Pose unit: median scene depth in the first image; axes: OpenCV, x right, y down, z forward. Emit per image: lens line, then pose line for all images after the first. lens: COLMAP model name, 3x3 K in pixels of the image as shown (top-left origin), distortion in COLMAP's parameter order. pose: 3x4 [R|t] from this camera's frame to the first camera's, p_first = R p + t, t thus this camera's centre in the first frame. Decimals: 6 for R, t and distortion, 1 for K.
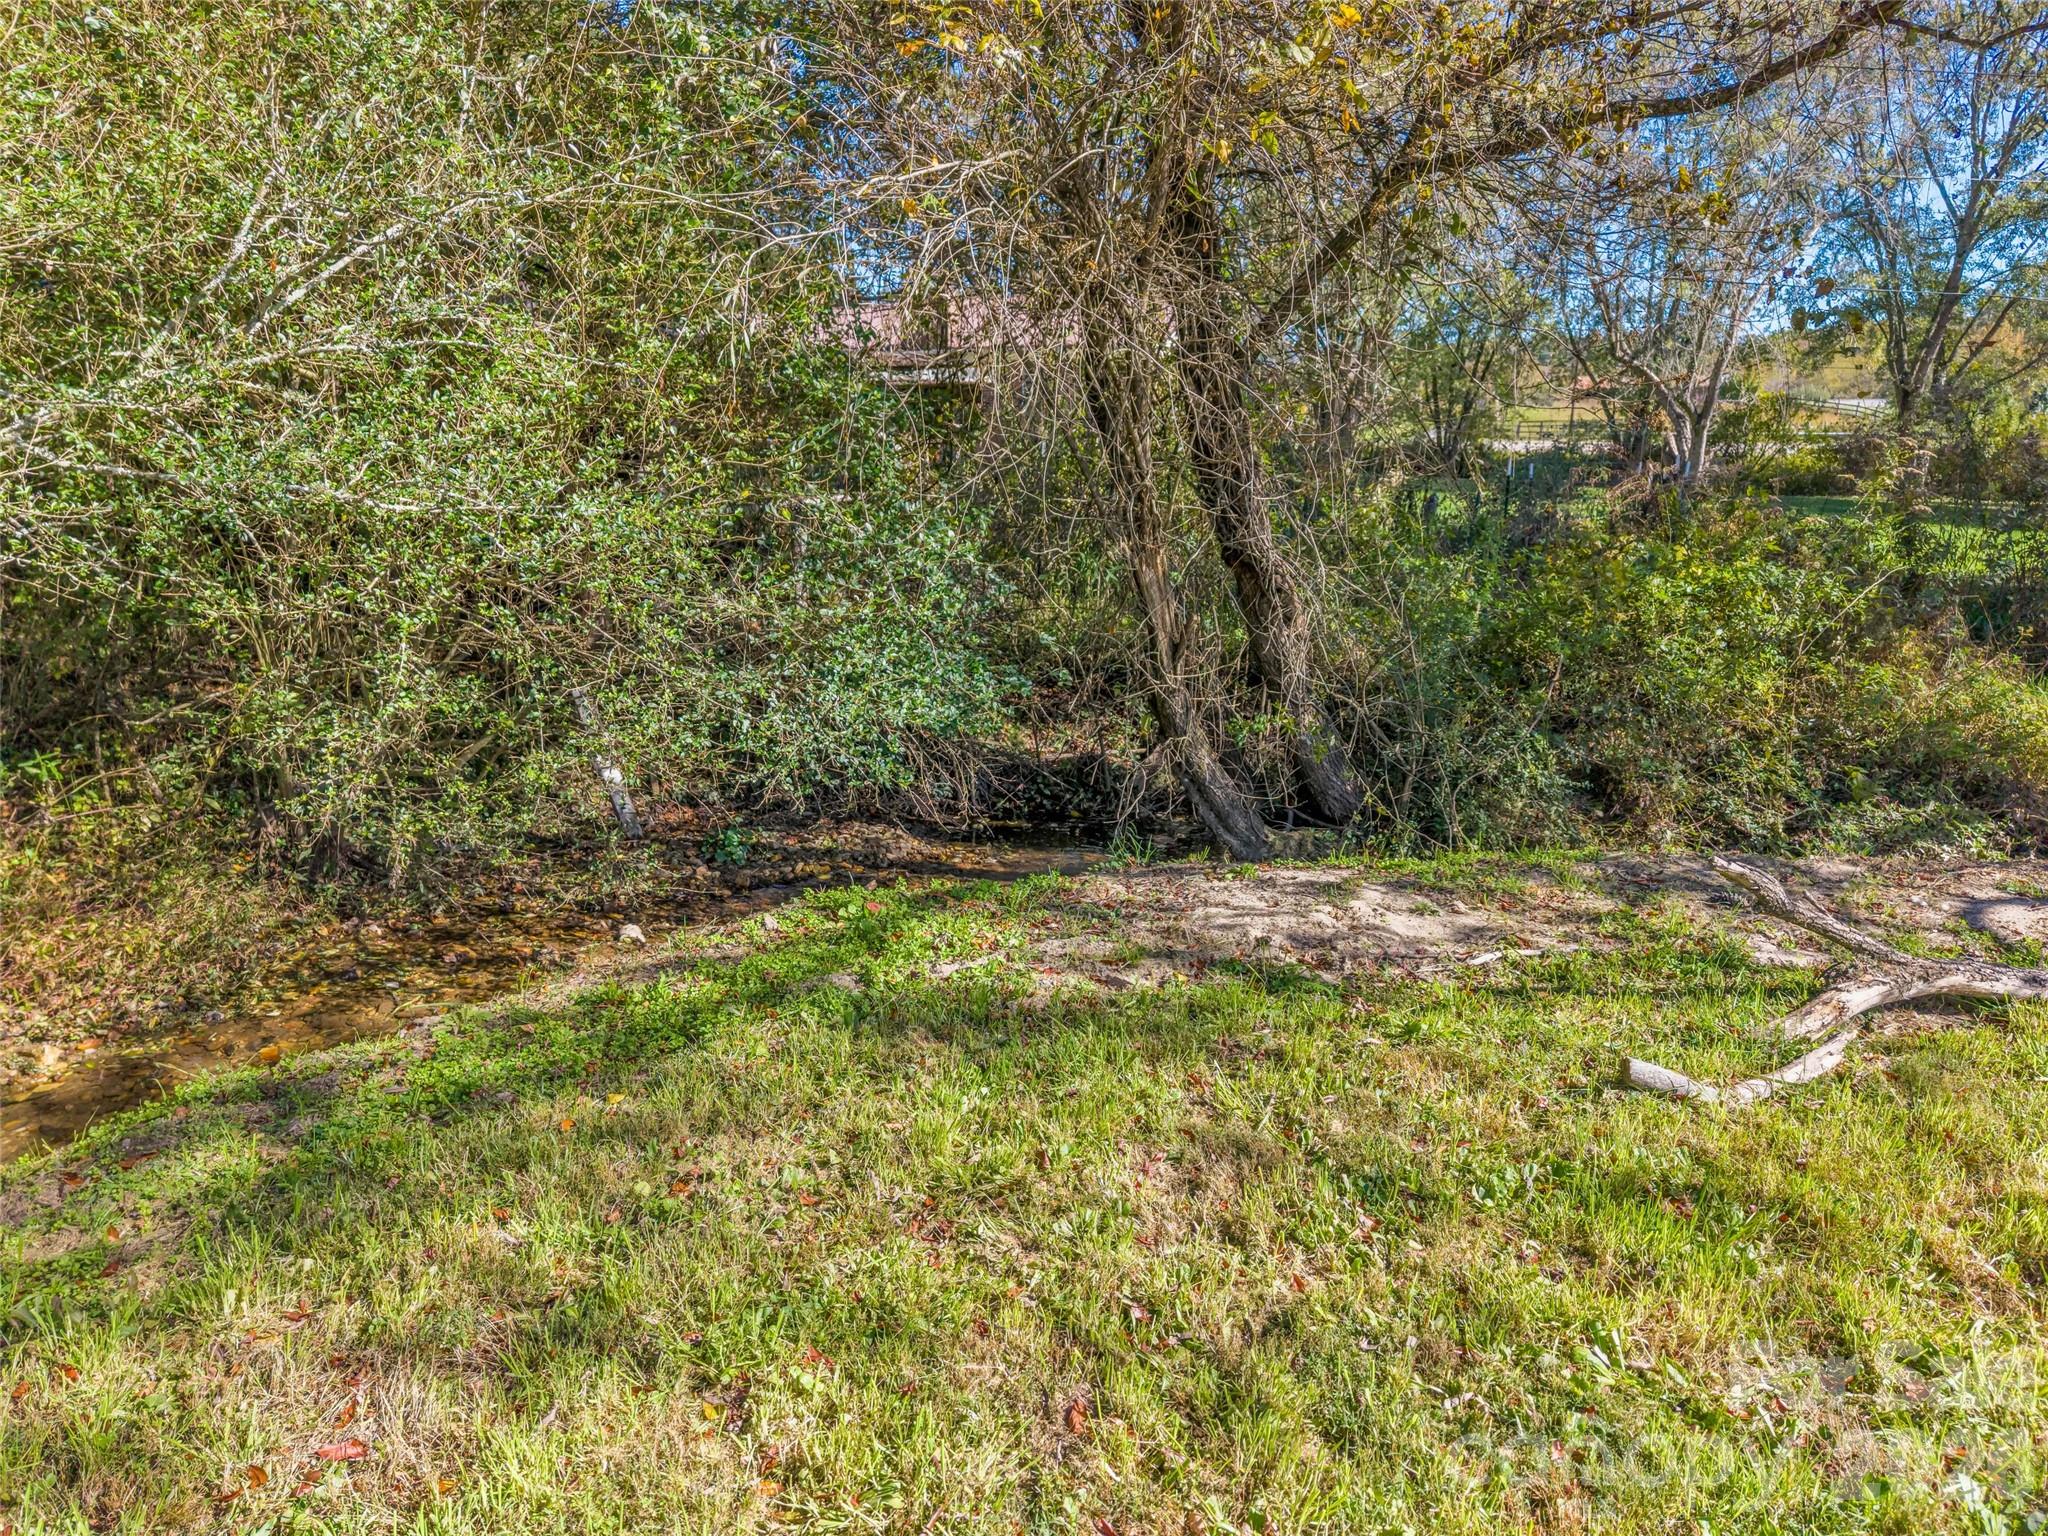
lens RADIAL K [[1409.6, 0, 1026.5], [0, 1409.6, 768.8], [0, 0, 1]] dist [0.025239, -0.025900]
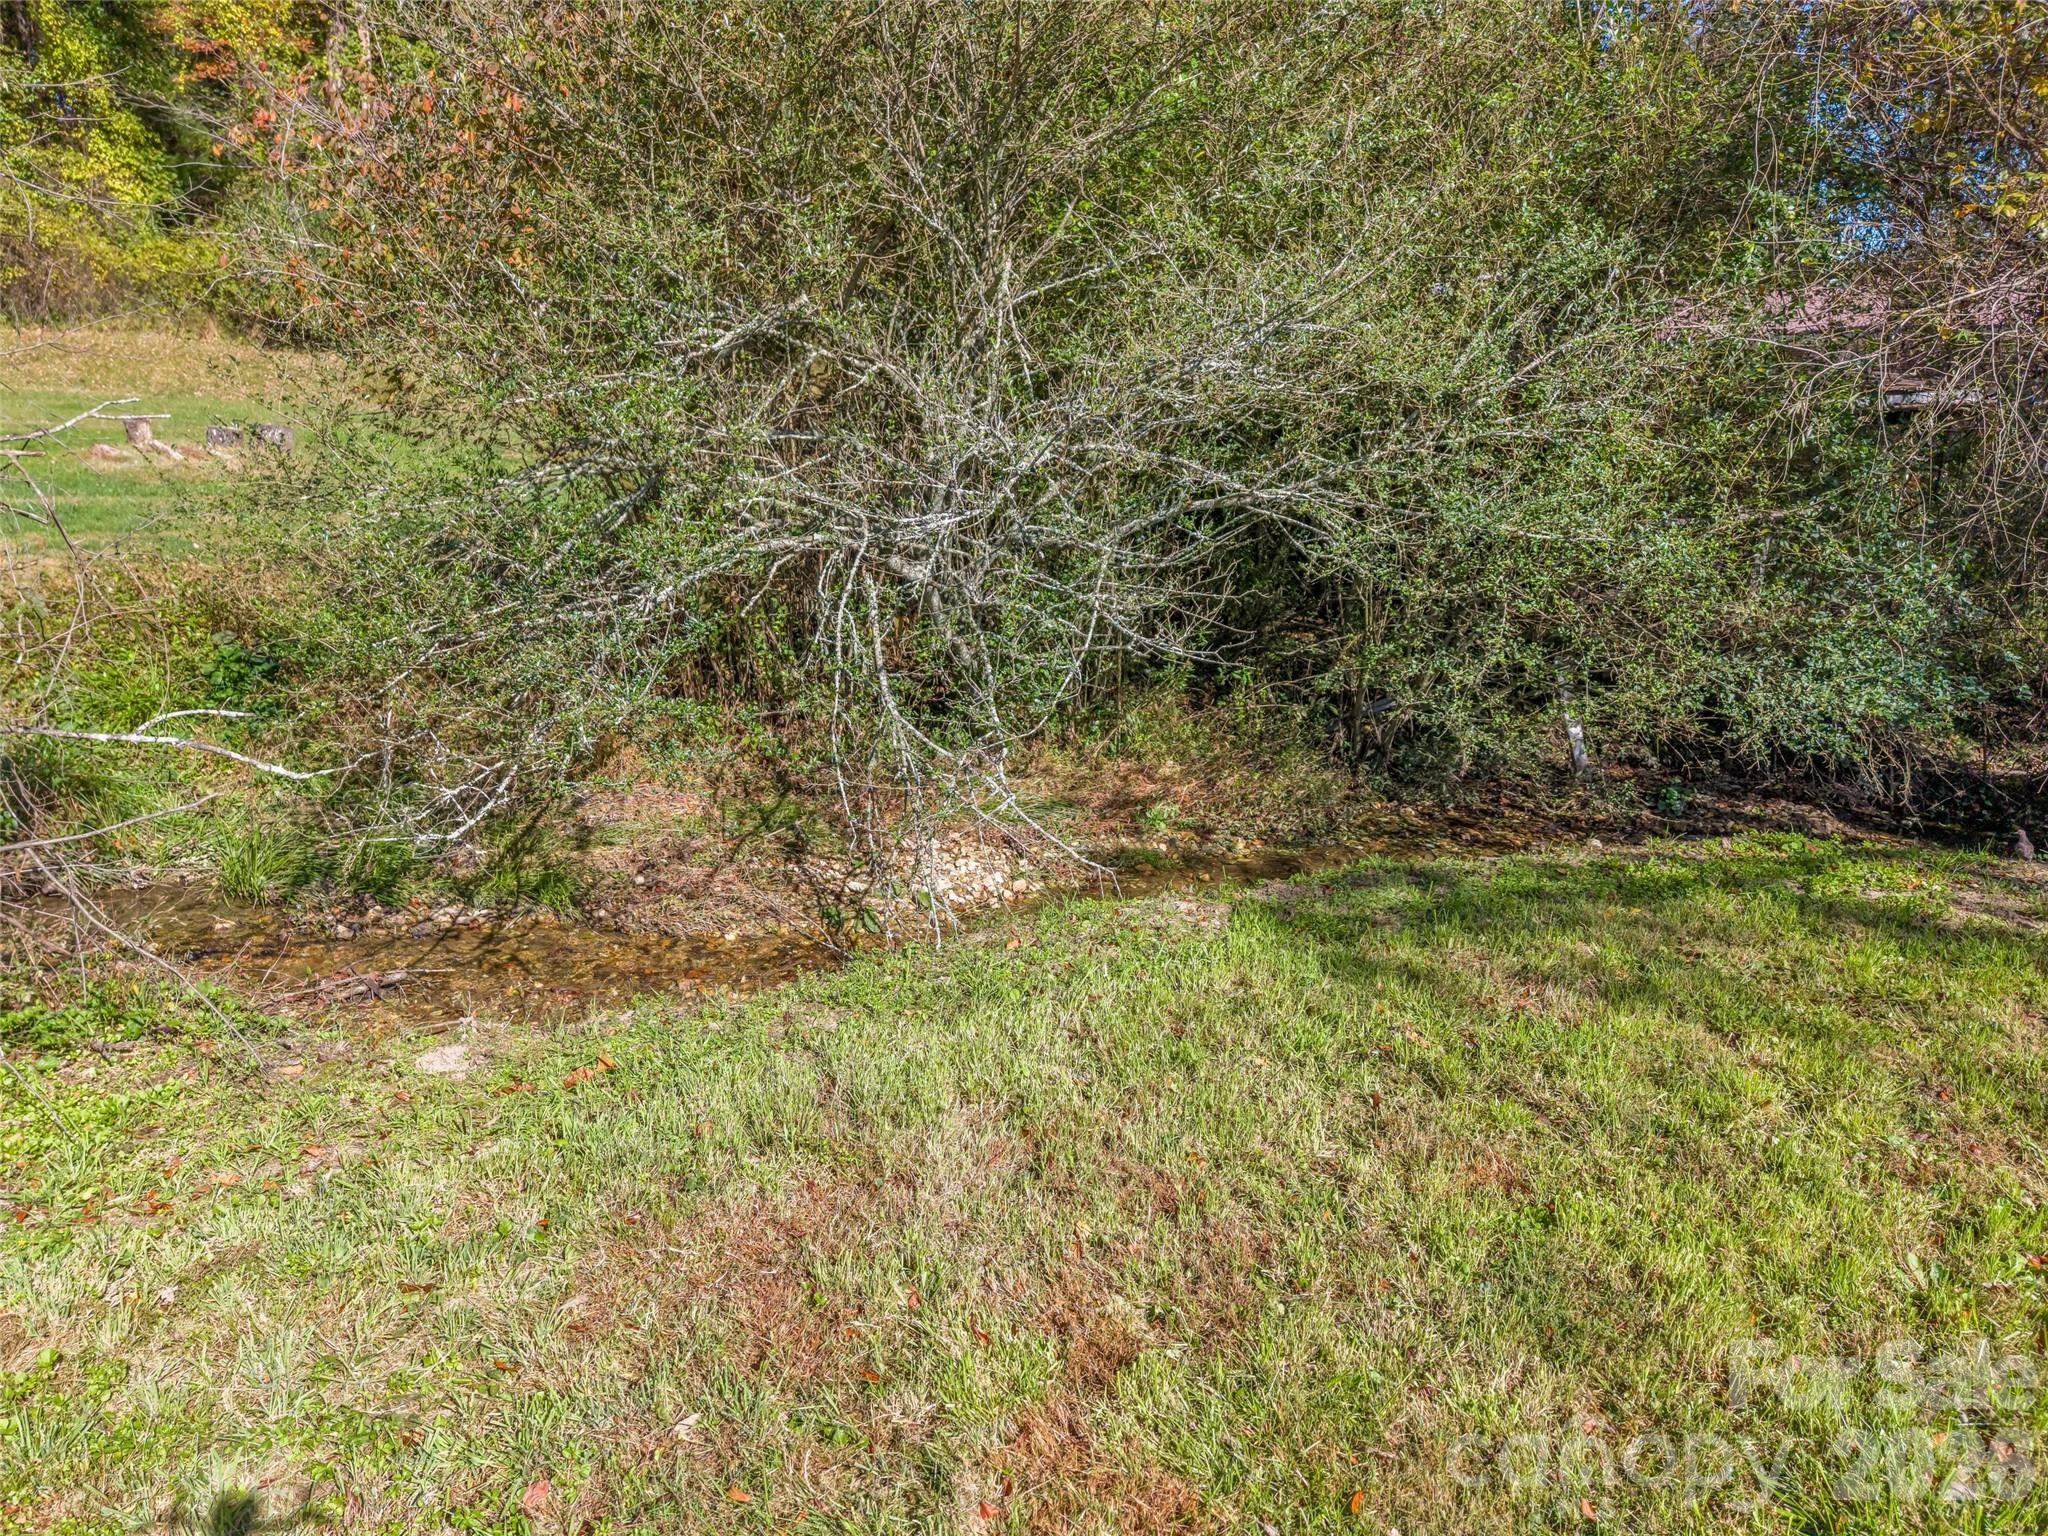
lens RADIAL K [[1409.6, 0, 1023.5], [0, 1409.6, 775.3], [0, 0, 1]] dist [0.025239, -0.025900]
pose [[0.822219, 0.148795, -0.549378, 0.001589], [-0.136465, 0.988607, 0.063518, 0.051358], [0.552570, 0.022745, 0.833156, -0.529911]]
